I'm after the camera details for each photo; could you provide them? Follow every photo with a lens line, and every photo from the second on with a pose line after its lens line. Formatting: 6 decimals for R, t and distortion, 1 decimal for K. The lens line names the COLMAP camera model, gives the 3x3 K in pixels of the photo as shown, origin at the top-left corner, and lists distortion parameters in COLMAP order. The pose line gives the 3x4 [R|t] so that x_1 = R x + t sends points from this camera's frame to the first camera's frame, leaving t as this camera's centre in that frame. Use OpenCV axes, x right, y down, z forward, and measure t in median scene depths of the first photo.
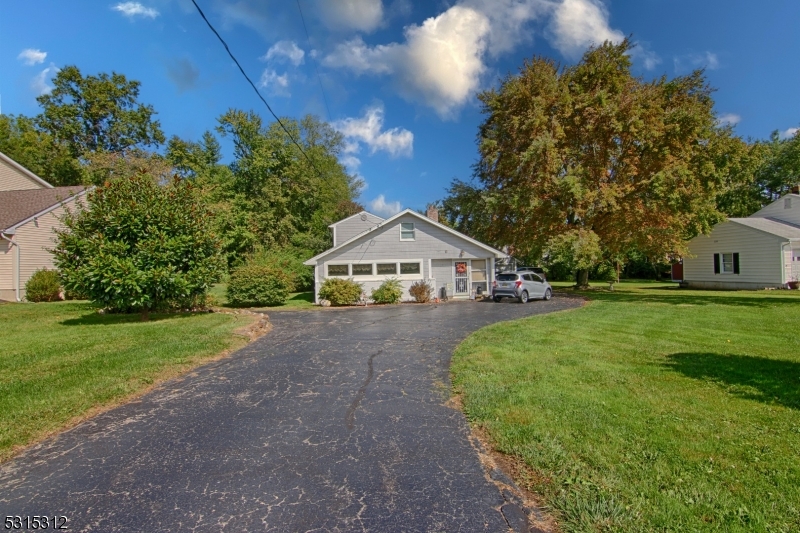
lens RADIAL K [[408.2, 0, 400.2], [0, 408.2, 267.7], [0, 0, 1]] dist [-0.019182, -0.001062]
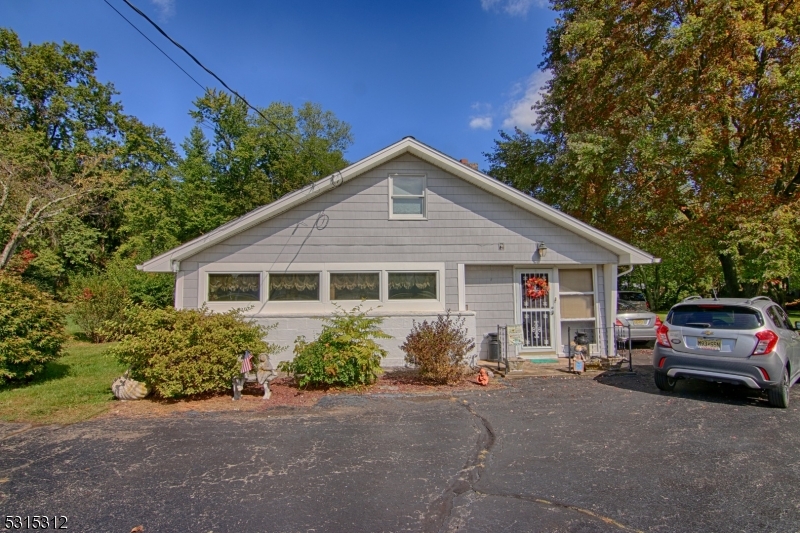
lens RADIAL K [[408.2, 0, 399.1], [0, 408.2, 266.2], [0, 0, 1]] dist [-0.019182, -0.001062]
pose [[0.998024, 0.013087, -0.061458, 0.035313], [-0.016688, 0.998152, -0.058438, 0.006061], [0.060580, 0.059348, 0.996397, 0.586303]]
